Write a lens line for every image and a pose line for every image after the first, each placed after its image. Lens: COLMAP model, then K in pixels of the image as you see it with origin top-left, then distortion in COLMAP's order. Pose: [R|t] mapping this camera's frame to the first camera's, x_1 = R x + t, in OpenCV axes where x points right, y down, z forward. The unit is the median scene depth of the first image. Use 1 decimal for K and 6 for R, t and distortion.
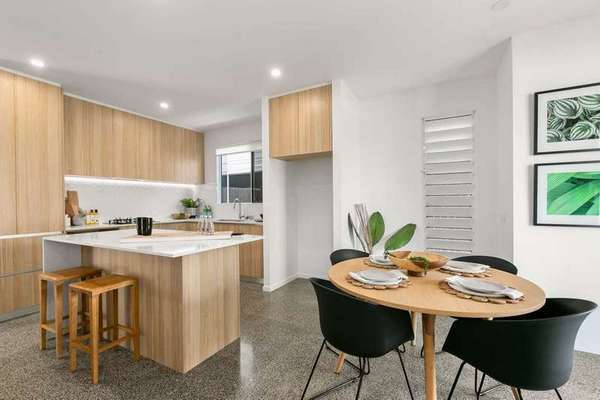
lens RADIAL K [[264.1, 0, 300.0], [0, 264.1, 203.8], [0, 0, 1]] dist [0.003651, -0.000925]
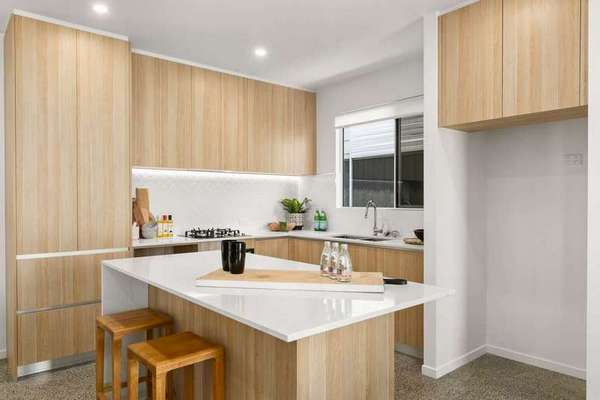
lens RADIAL K [[416.8, 0, 299.2], [0, 416.8, 199.4], [0, 0, 1]] dist [0.026740, 0.002702]
pose [[0.934541, 0.009394, -0.355732, -0.075832], [-0.010753, 0.999940, -0.001842, -0.024014], [0.355694, 0.005546, 0.934586, 0.113311]]
